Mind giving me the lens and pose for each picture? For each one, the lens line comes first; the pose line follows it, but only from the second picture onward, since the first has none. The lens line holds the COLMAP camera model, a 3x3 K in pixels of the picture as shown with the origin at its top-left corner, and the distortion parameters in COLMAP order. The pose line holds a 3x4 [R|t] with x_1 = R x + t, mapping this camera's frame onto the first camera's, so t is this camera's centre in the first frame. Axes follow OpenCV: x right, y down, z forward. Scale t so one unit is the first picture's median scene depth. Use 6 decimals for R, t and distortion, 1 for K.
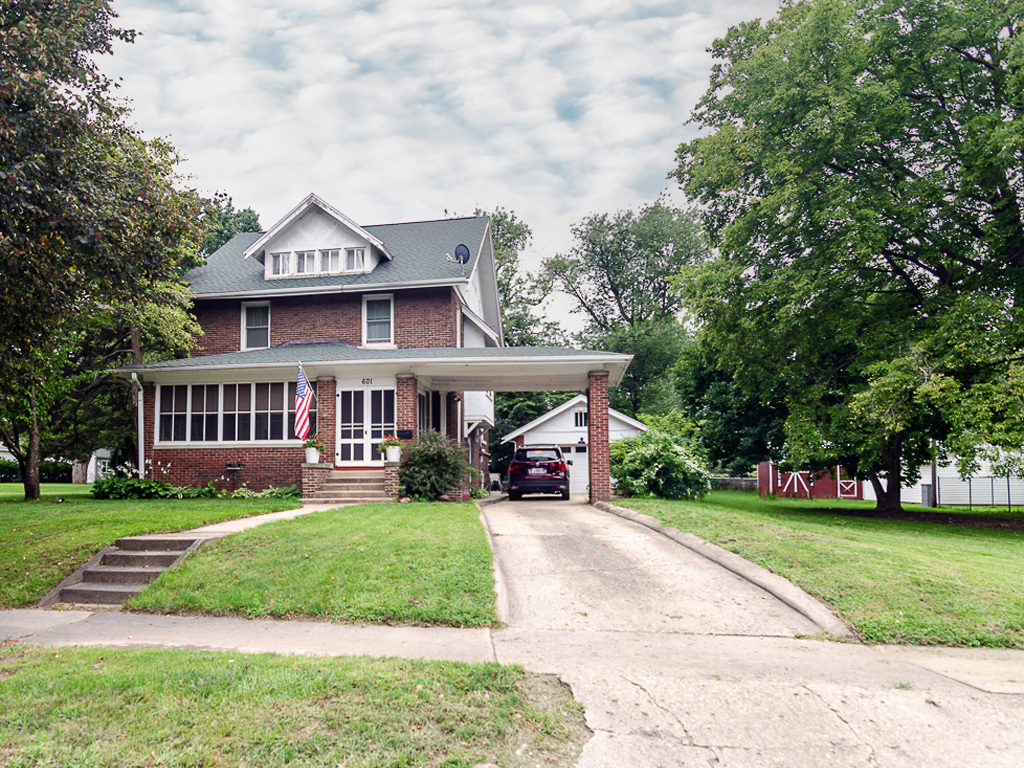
lens RADIAL K [[667.6, 0, 457.6], [0, 667.6, 440.8], [0, 0, 1]] dist [0.011314, 0.001079]
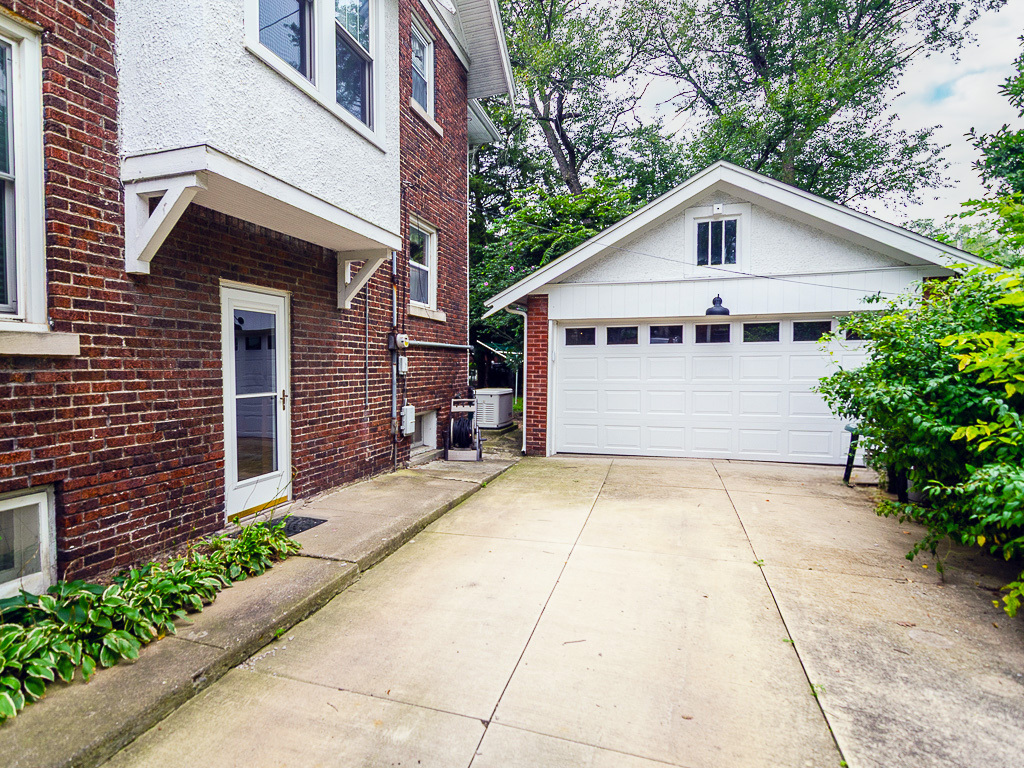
lens RADIAL K [[626.0, 0, 481.1], [0, 626.0, 395.9], [0, 0, 1]] dist [0.002667, 0.001116]
pose [[0.992449, 0.004983, -0.122554, 0.162685], [0.008265, 0.994187, 0.107350, 0.014572], [0.122376, -0.107552, 0.986639, 1.022302]]
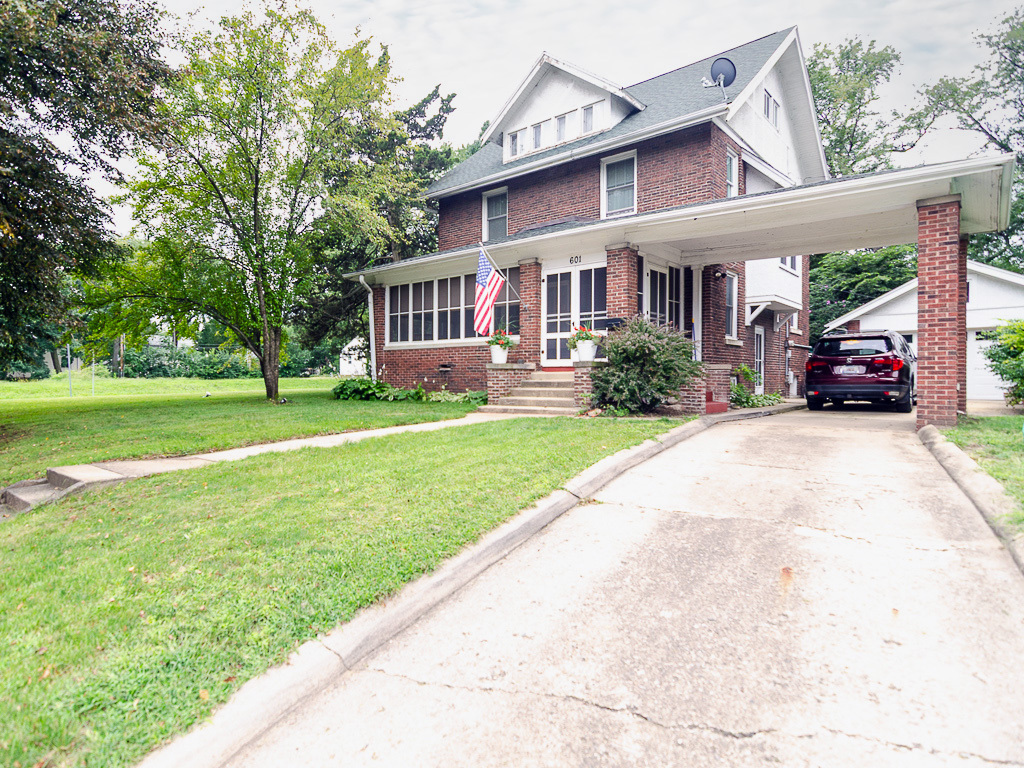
lens RADIAL K [[588.9, 0, 465.7], [0, 588.9, 381.4], [0, 0, 1]] dist [-0.001714, 0.002155]
pose [[0.843922, 0.007379, -0.536415, 0.125941], [0.031532, 0.997494, 0.063329, 0.007123], [0.535538, -0.070359, 0.841575, 0.313874]]
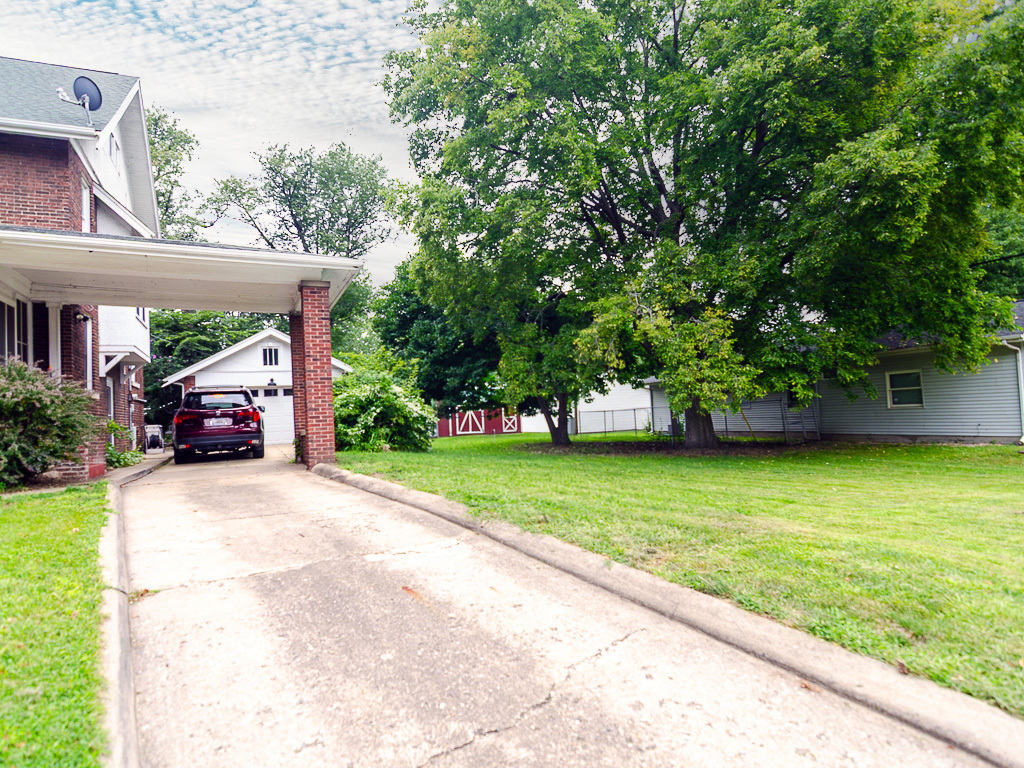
lens RADIAL K [[596.1, 0, 509.0], [0, 596.1, 391.2], [0, 0, 1]] dist [-0.004800, -0.000980]
pose [[0.831215, -0.012718, 0.555806, 0.024849], [0.007199, 0.999901, 0.012113, 0.006415], [-0.555905, -0.006067, 0.831224, 0.317130]]
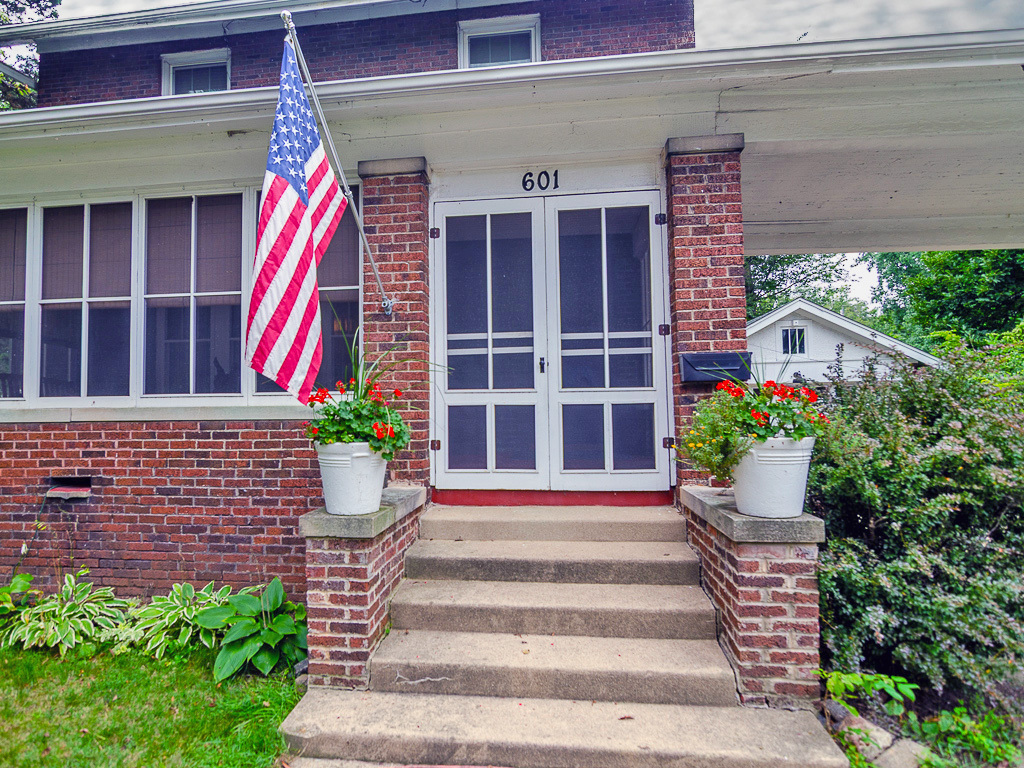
lens RADIAL K [[624.6, 0, 482.9], [0, 624.6, 393.3], [0, 0, 1]] dist [-0.009660, 0.005017]
pose [[0.999506, -0.007427, 0.030542, -0.160494], [0.006471, 0.999490, 0.031282, -0.008601], [-0.030759, -0.031069, 0.999044, 0.707427]]
